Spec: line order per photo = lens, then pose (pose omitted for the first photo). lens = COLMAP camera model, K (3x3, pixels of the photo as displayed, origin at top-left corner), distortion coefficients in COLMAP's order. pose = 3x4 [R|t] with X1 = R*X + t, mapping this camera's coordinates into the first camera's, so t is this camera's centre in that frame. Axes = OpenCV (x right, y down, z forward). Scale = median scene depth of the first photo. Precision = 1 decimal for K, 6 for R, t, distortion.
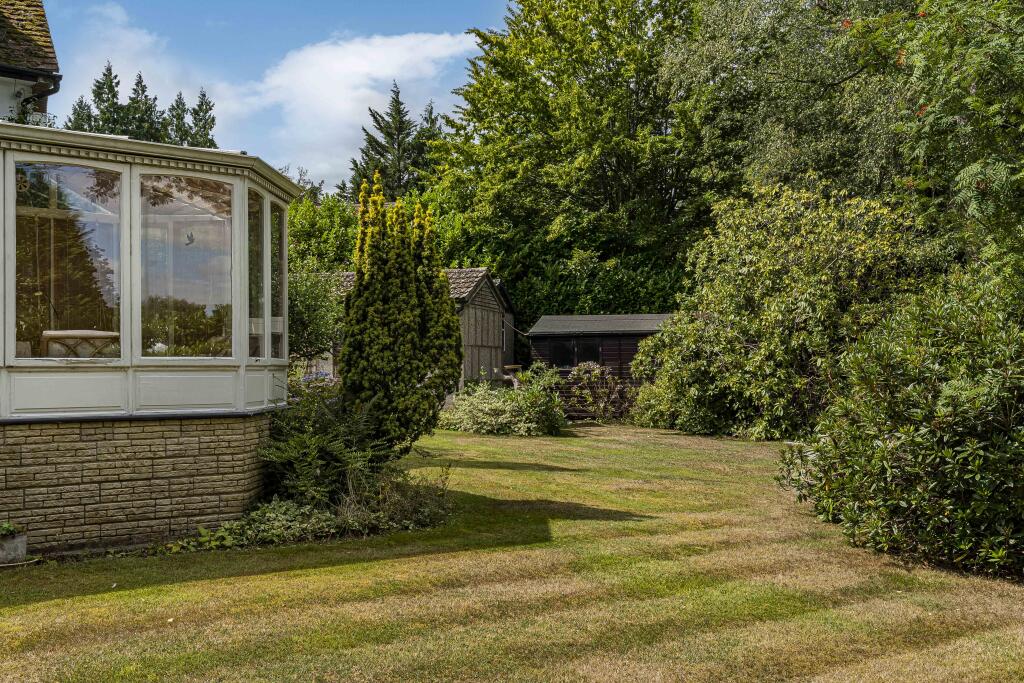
lens RADIAL K [[1013.4, 0, 509.2], [0, 1013.4, 342.6], [0, 0, 1]] dist [0.004025, 0.000000]
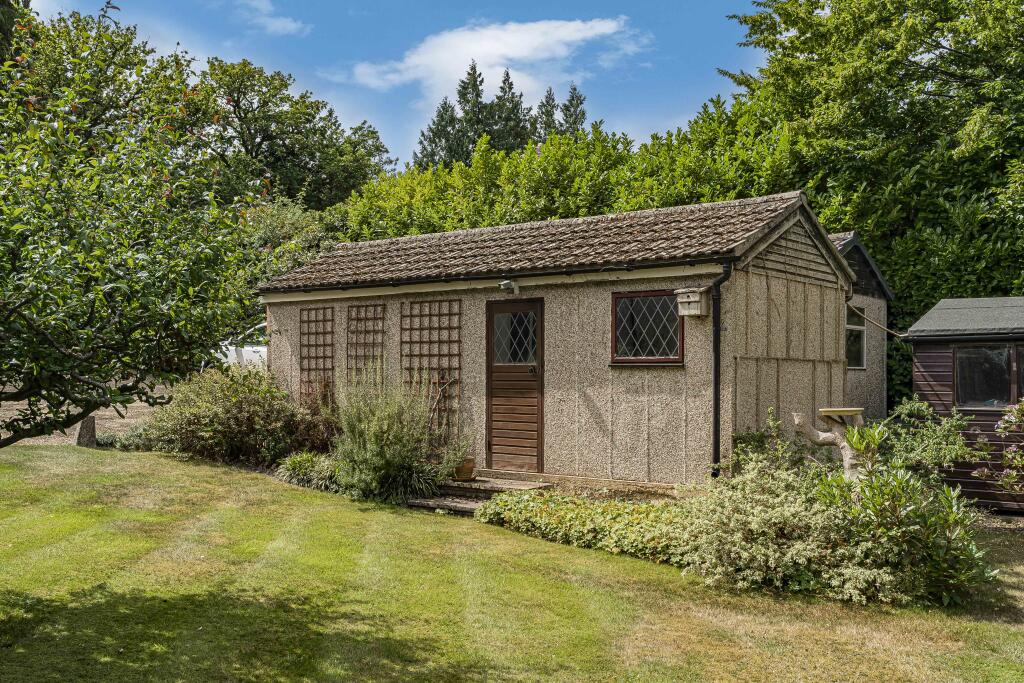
lens RADIAL K [[1013.4, 0, 512.8], [0, 1013.4, 345.9], [0, 0, 1]] dist [0.004025, 0.000000]
pose [[0.922000, -0.002900, -0.387180, 0.029821], [0.000124, 0.999974, -0.007193, 0.000441], [0.387191, 0.006584, 0.921976, 0.427589]]
